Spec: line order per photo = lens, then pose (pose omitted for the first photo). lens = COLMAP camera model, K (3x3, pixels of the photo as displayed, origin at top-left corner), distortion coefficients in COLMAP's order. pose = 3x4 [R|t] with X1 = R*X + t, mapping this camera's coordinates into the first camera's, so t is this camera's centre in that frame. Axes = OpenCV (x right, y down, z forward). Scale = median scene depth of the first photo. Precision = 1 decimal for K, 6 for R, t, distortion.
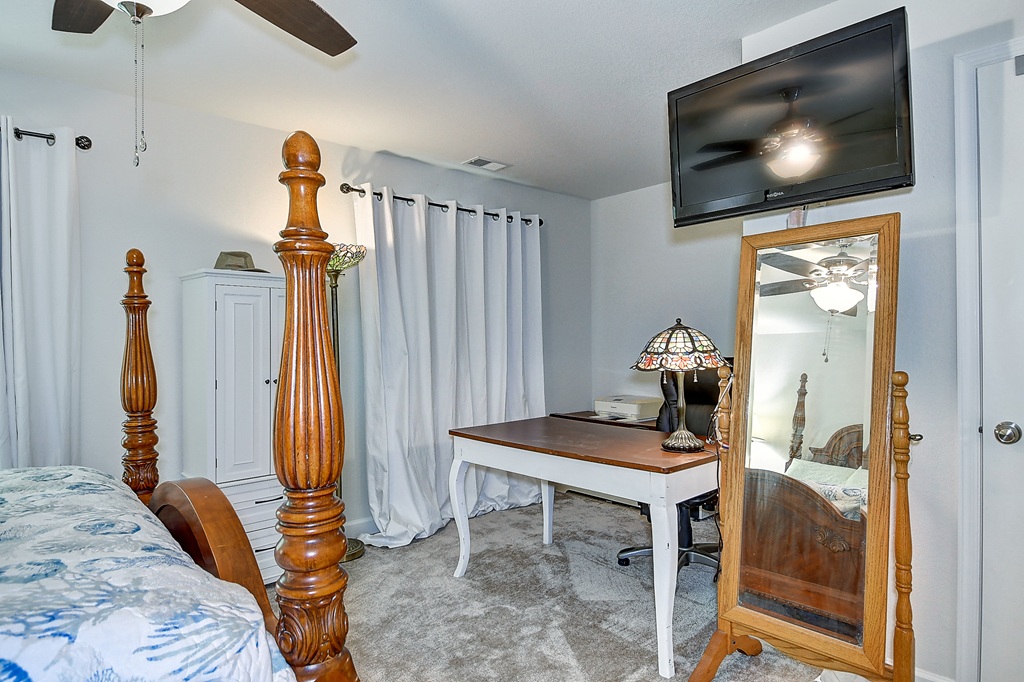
lens RADIAL K [[571.9, 0, 513.8], [0, 571.9, 344.3], [0, 0, 1]] dist [0.007424, -0.007641]
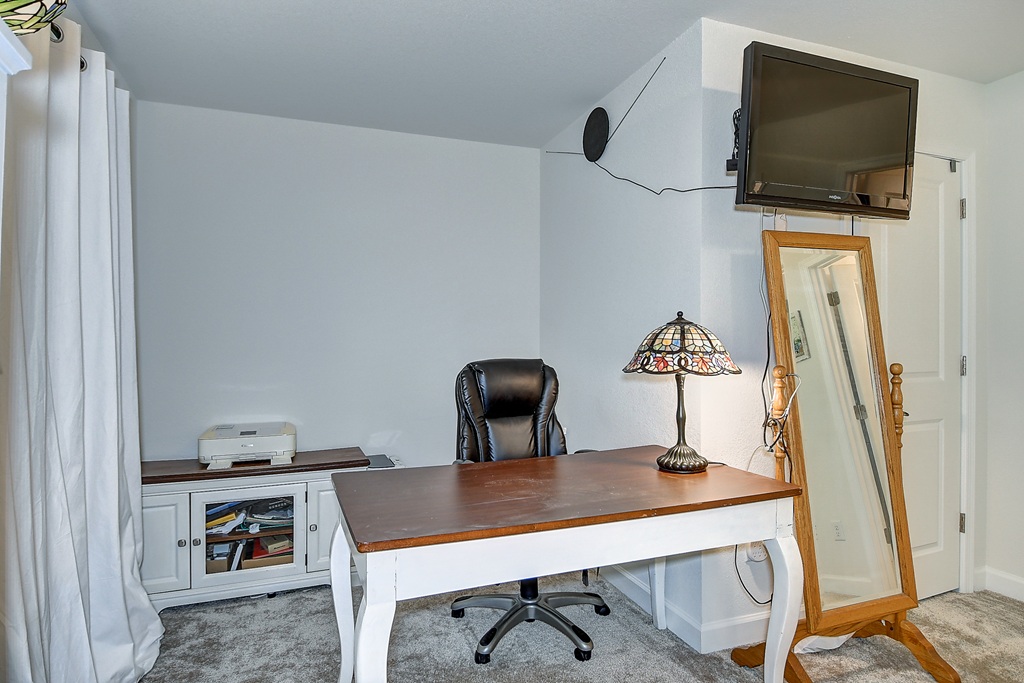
lens RADIAL K [[571.9, 0, 511.9], [0, 571.9, 344.7], [0, 0, 1]] dist [0.007424, -0.007641]
pose [[0.370776, 0.022615, 0.928447, -0.578479], [0.000512, 0.999698, -0.024555, 0.024608], [-0.928722, 0.009580, 0.370652, 0.917116]]
